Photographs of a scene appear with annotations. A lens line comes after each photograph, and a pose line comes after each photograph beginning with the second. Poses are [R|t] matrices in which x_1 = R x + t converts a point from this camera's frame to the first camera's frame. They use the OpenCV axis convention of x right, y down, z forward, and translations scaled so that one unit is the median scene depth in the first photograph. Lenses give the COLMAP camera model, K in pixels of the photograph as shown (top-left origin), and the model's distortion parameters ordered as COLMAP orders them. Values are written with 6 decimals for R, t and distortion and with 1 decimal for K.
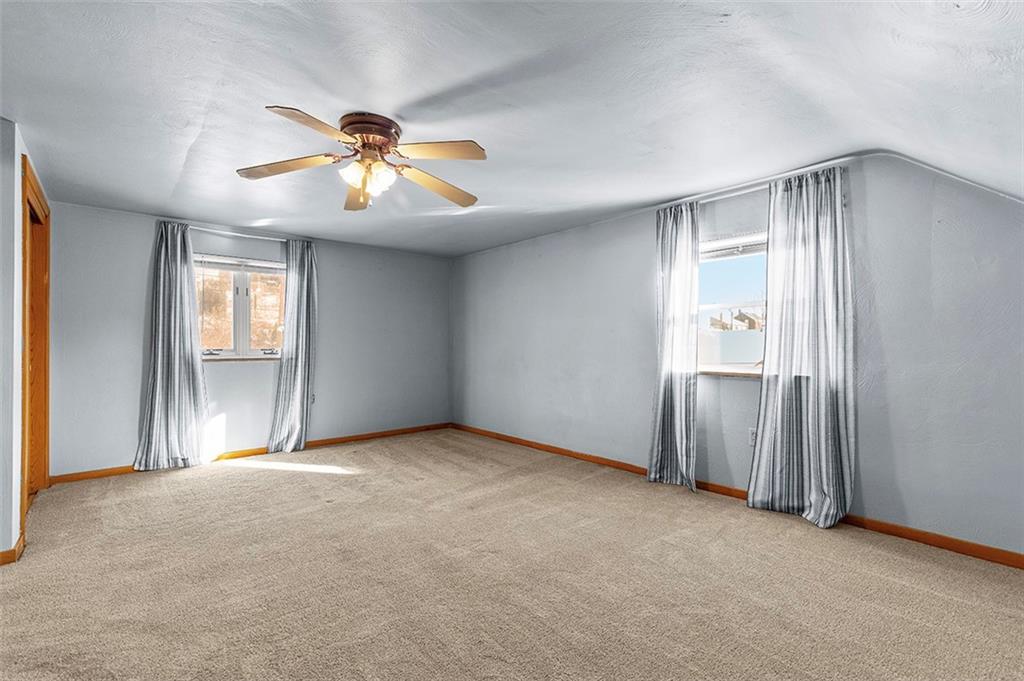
lens RADIAL K [[463.1, 0, 511.8], [0, 463.1, 341.6], [0, 0, 1]] dist [0.004024, 0.000057]
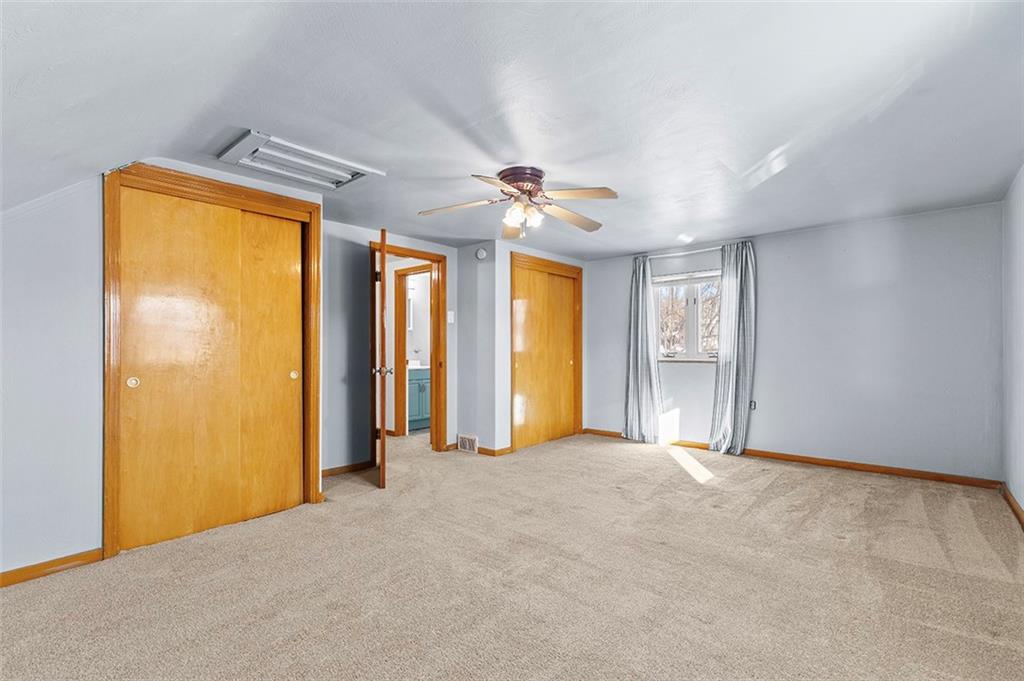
lens RADIAL K [[463.1, 0, 516.4], [0, 463.1, 345.0], [0, 0, 1]] dist [0.004024, 0.000057]
pose [[0.127469, -0.011904, -0.991771, 0.515959], [0.012777, 0.999865, -0.010359, 0.004384], [0.991760, -0.011351, 0.127604, 0.456068]]
